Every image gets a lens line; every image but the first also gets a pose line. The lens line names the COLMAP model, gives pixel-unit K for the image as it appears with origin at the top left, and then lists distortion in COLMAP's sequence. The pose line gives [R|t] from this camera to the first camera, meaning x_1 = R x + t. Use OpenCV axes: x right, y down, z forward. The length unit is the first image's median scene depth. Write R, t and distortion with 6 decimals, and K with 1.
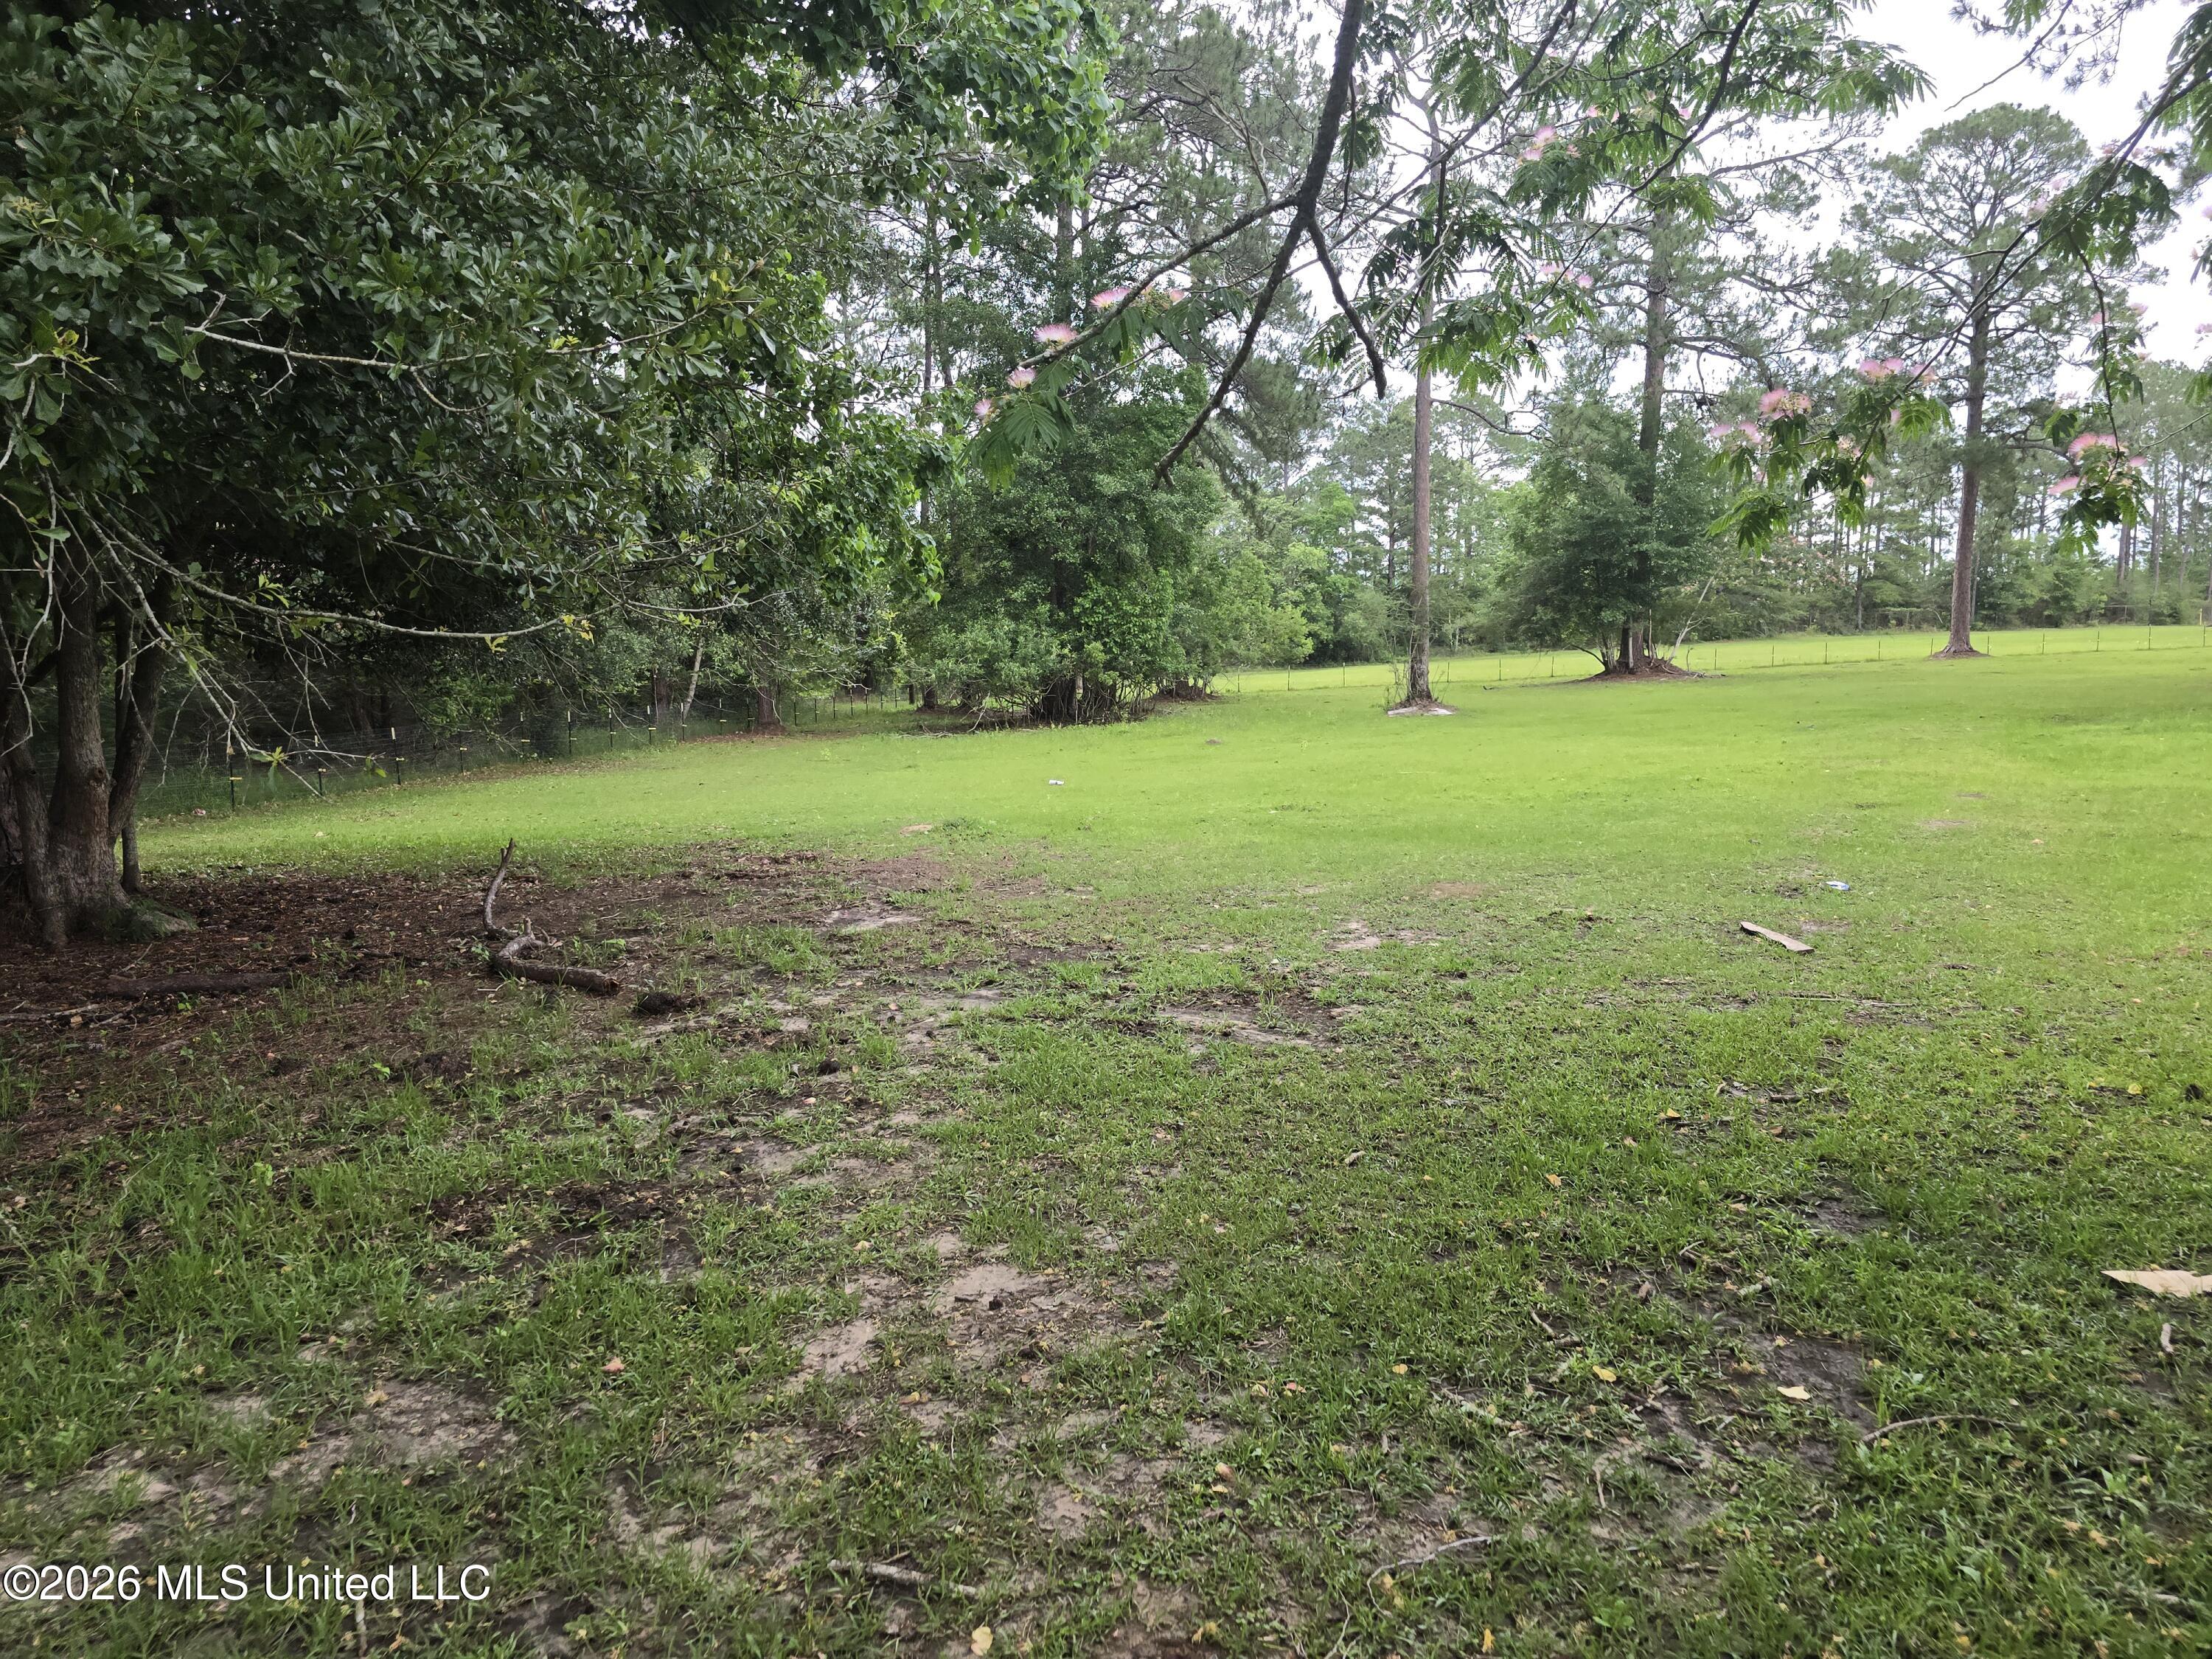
lens RADIAL K [[1483.6, 0, 1113.4], [0, 1483.6, 829.8], [0, 0, 1]] dist [0.058545, -0.050381]
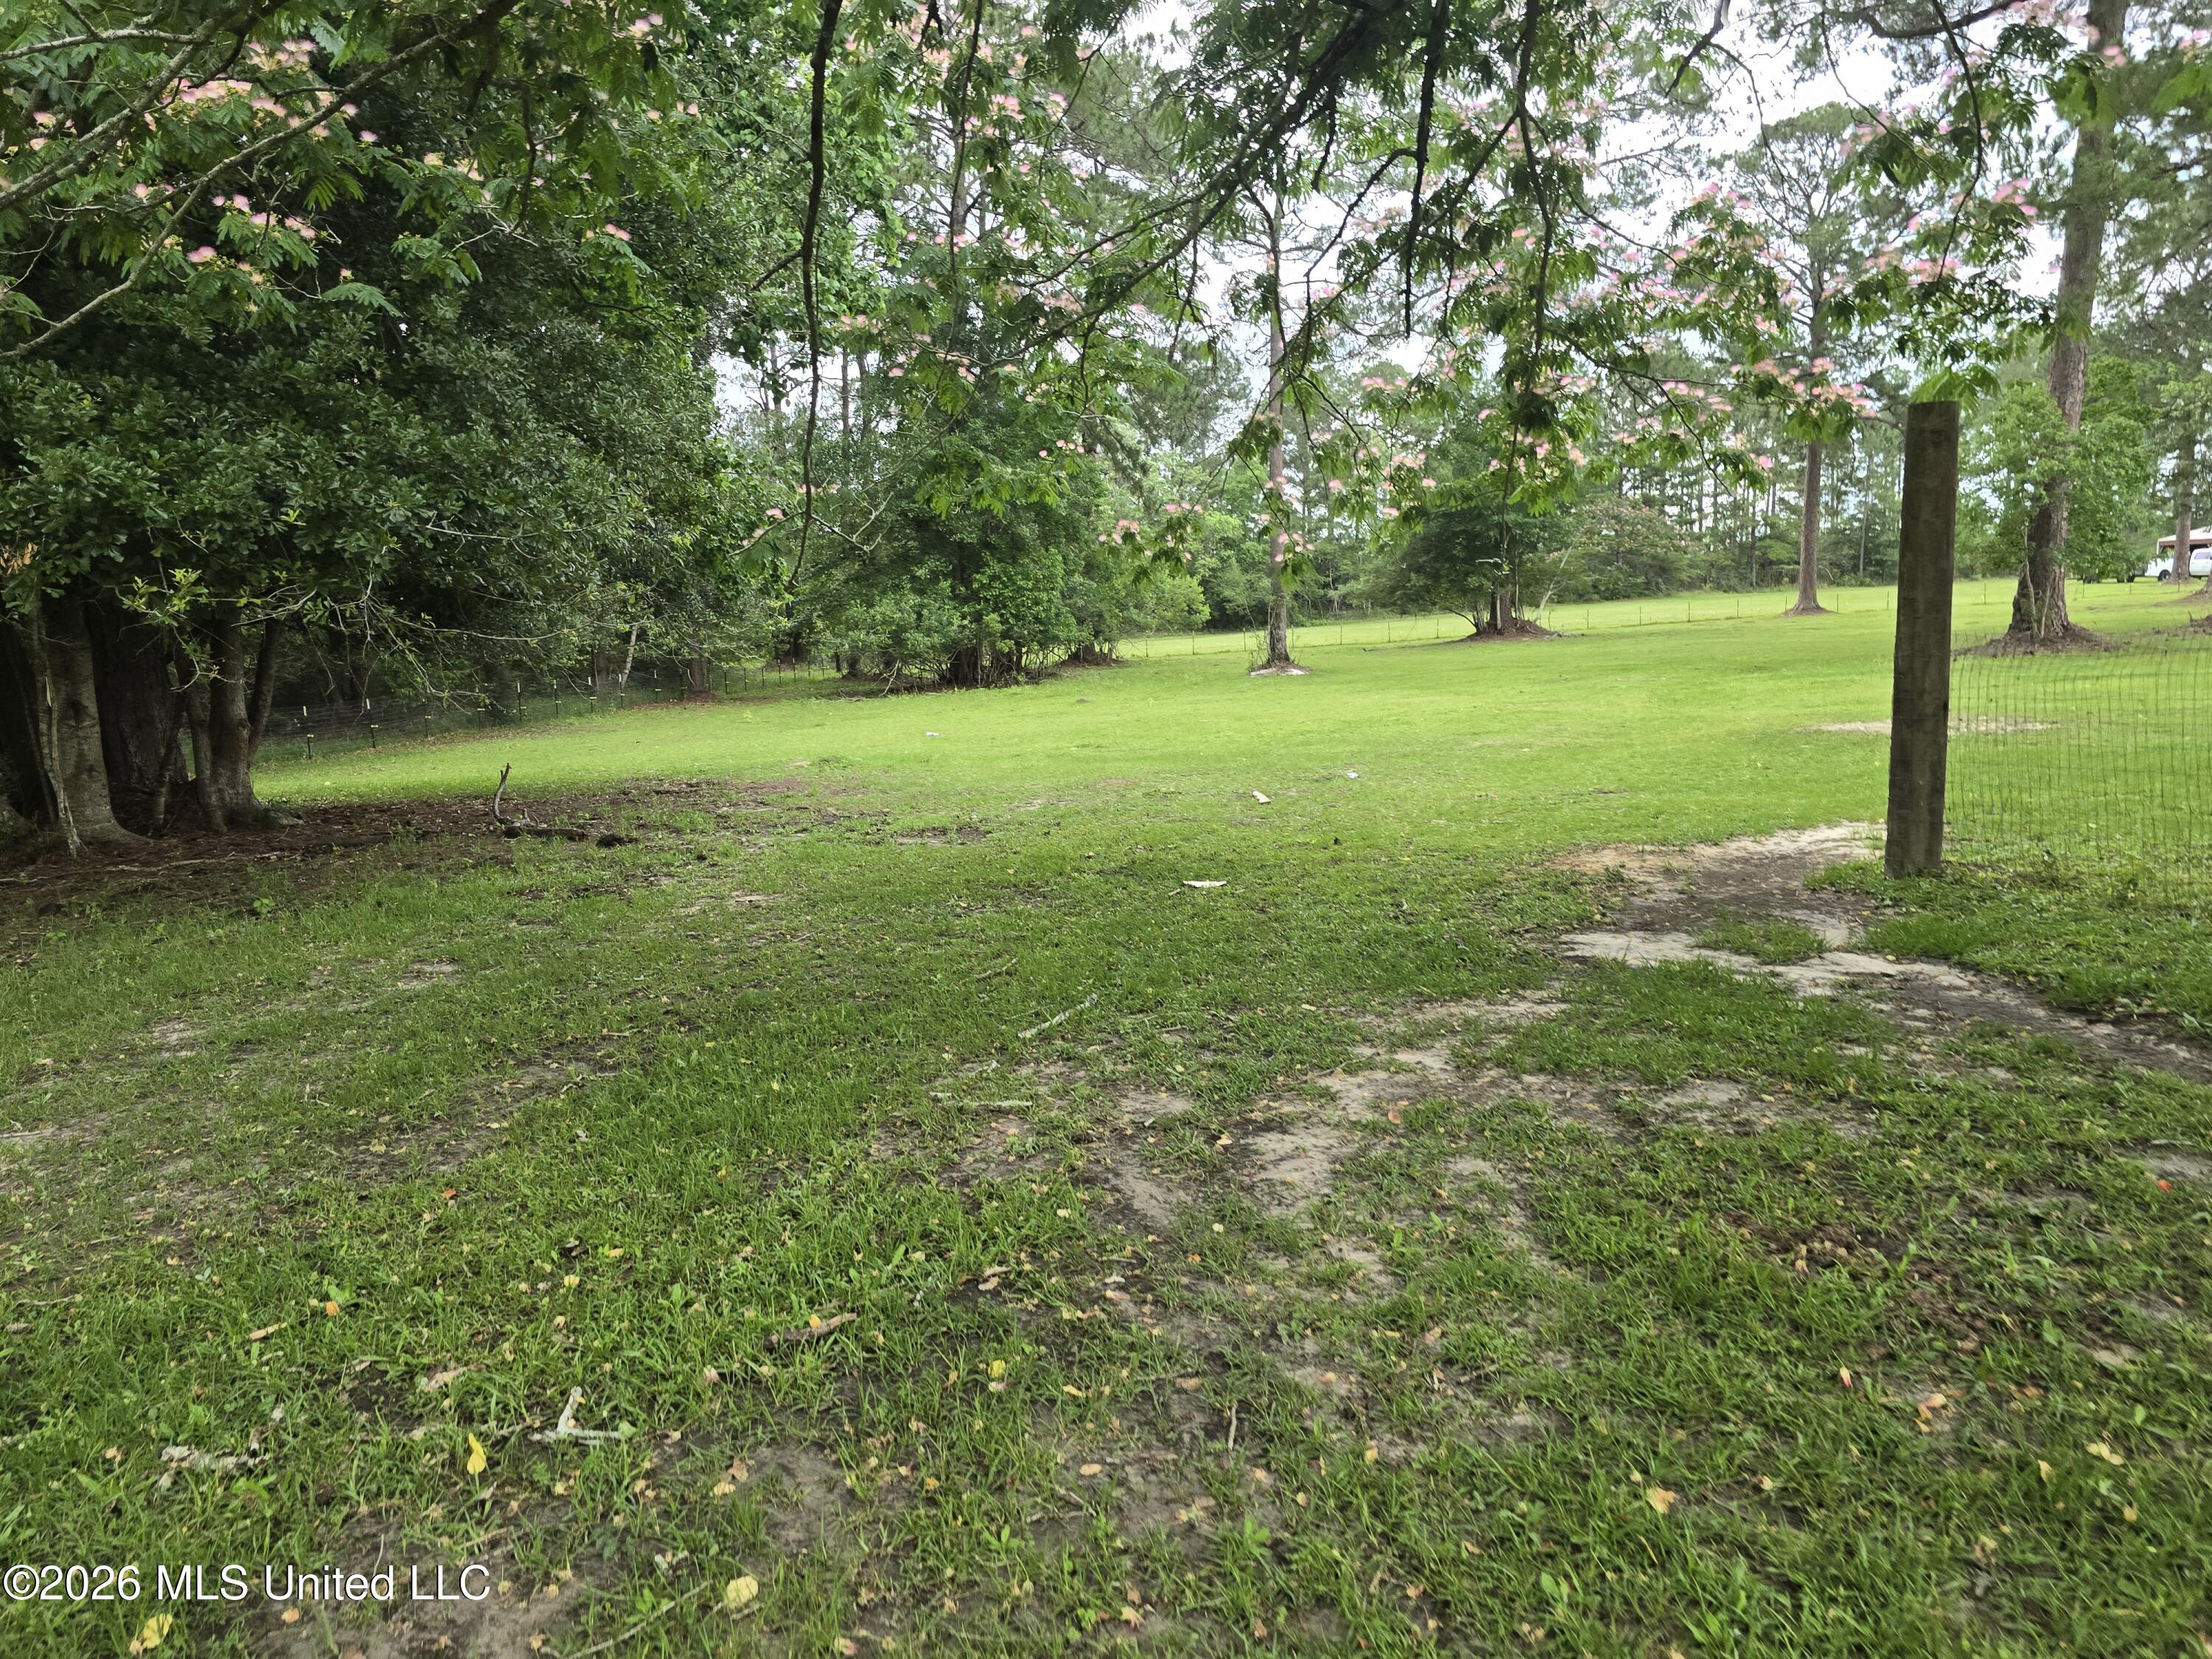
lens RADIAL K [[1483.6, 0, 1100.2], [0, 1483.6, 827.6], [0, 0, 1]] dist [0.058545, -0.050381]
pose [[0.999461, -0.018491, 0.027137, 0.028672], [0.017901, 0.999602, 0.021813, 0.009125], [-0.027529, -0.021315, 0.999394, -0.098791]]
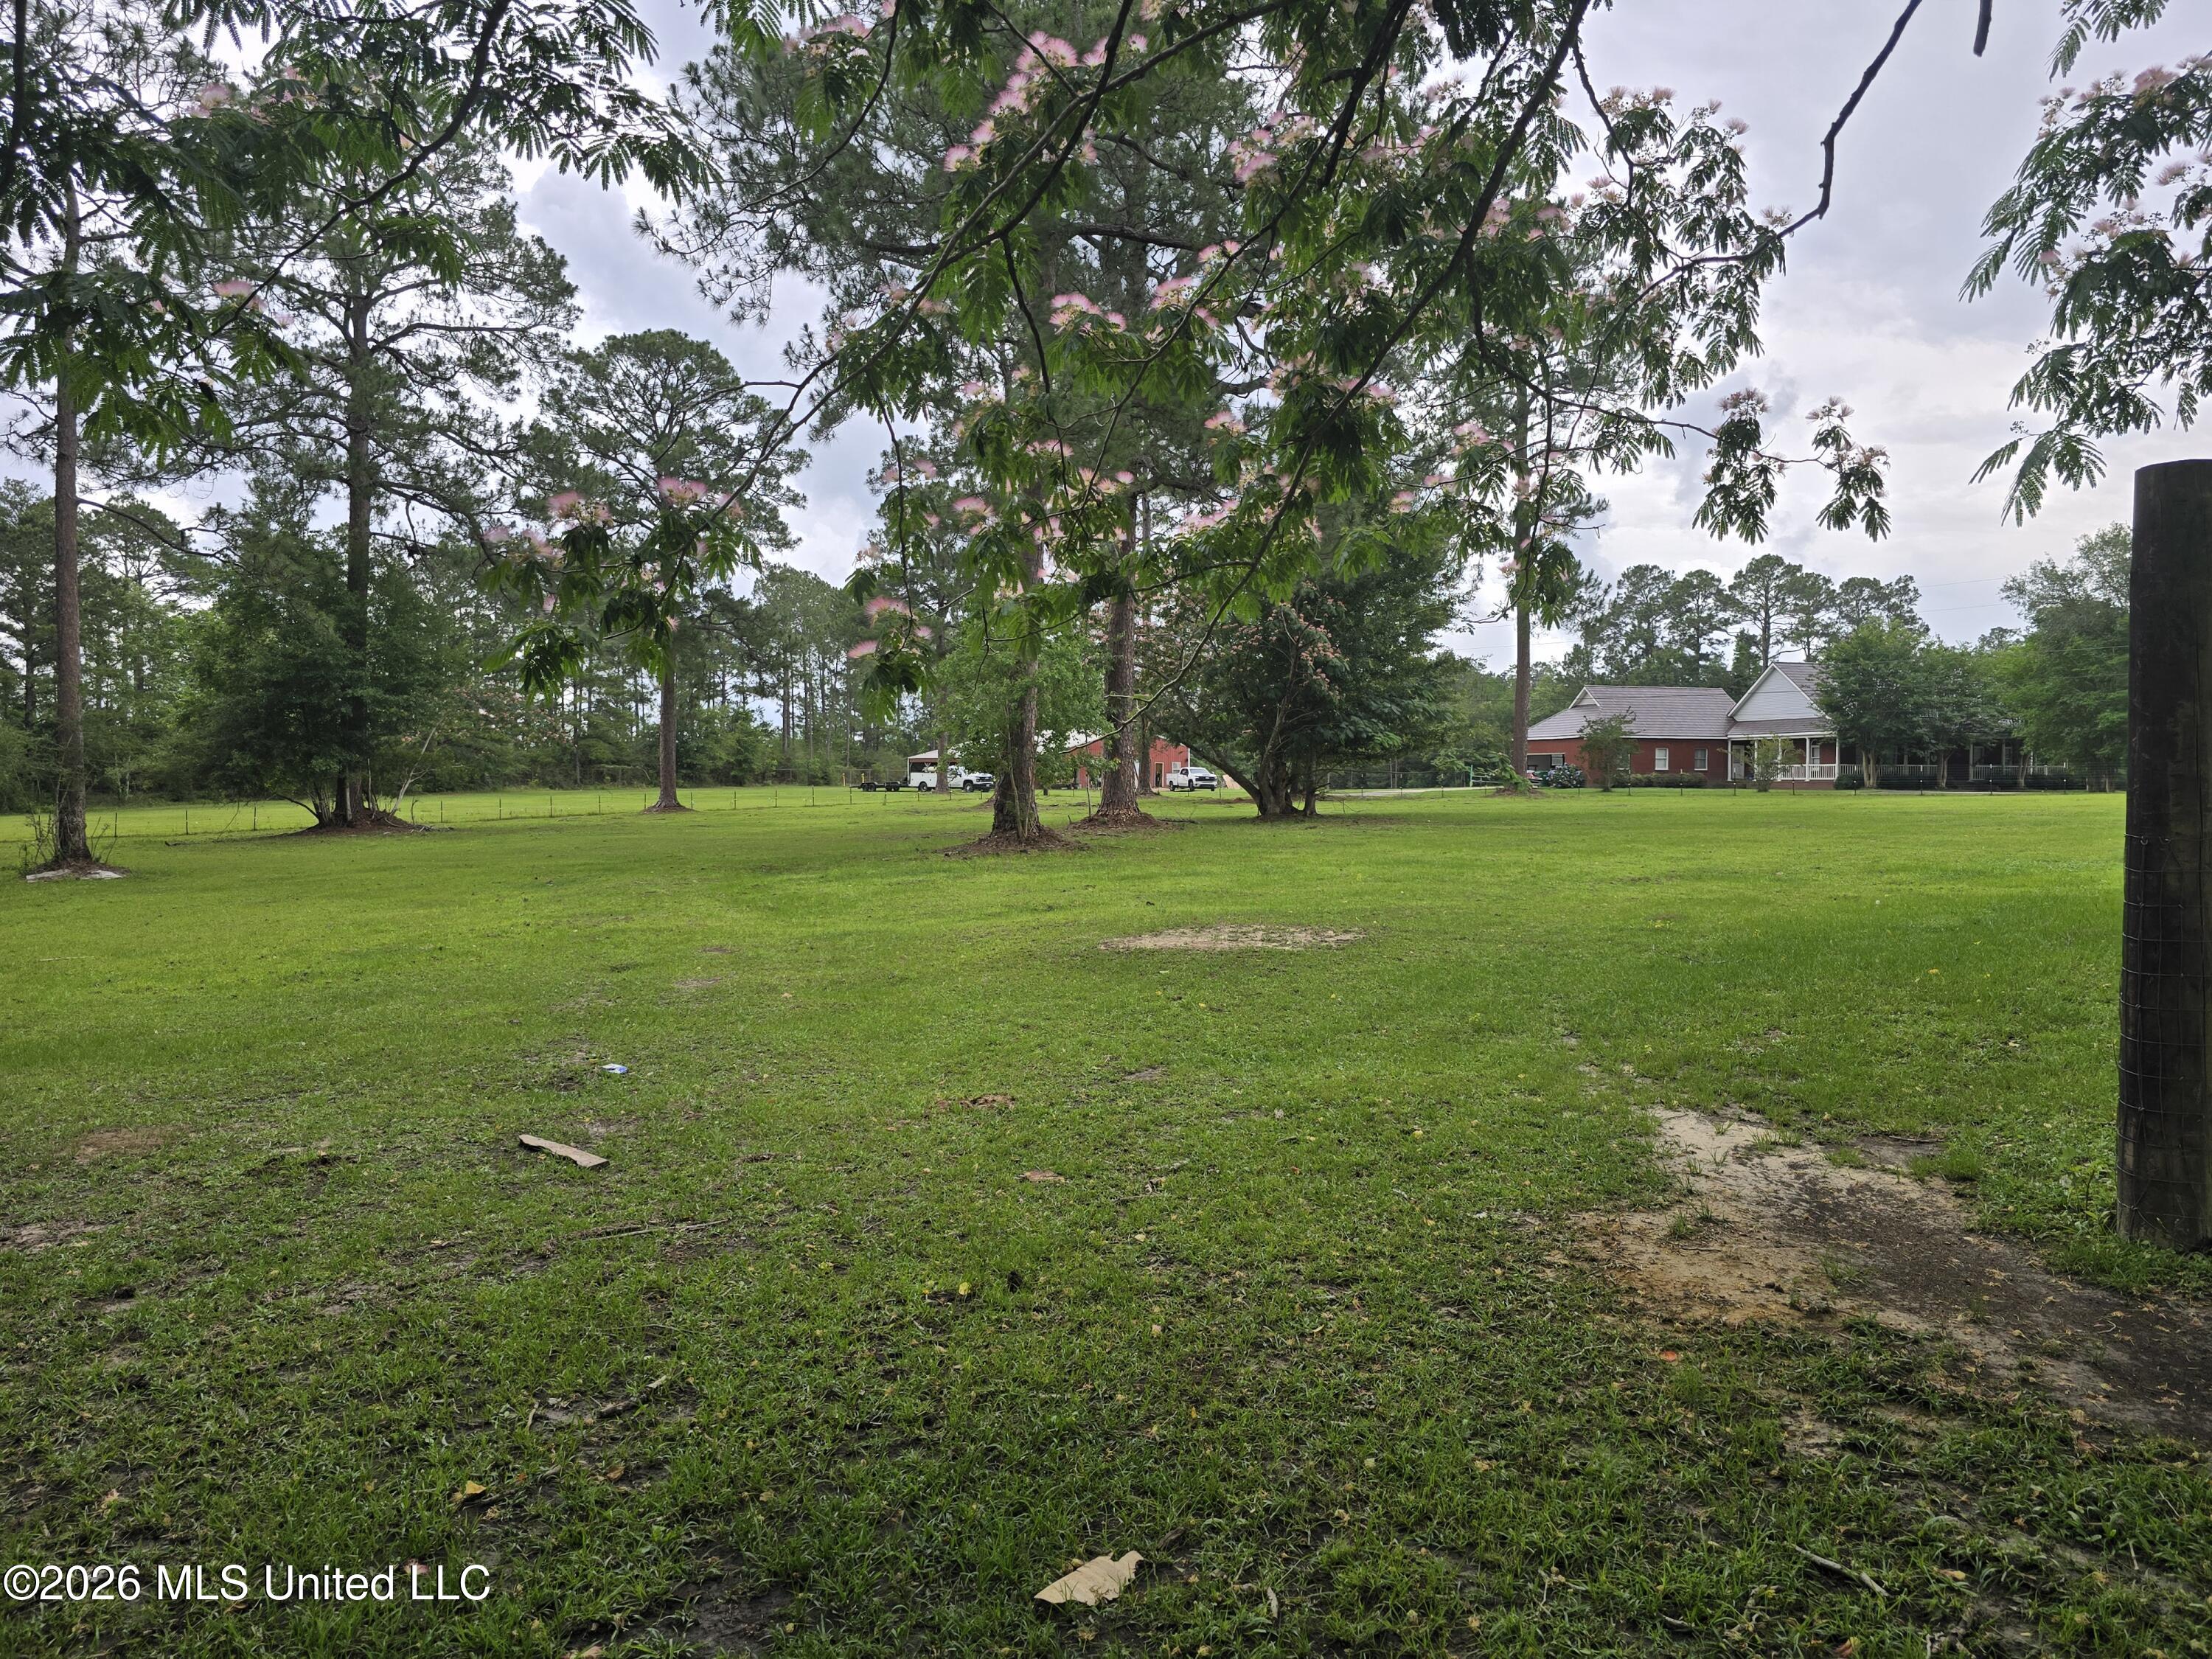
lens RADIAL K [[1483.6, 0, 1122.4], [0, 1483.6, 822.5], [0, 0, 1]] dist [0.058545, -0.050381]
pose [[0.690869, -0.001974, 0.722977, 0.005611], [0.078254, 0.994326, -0.072063, -0.003188], [-0.718733, 0.106362, 0.687103, 0.019719]]
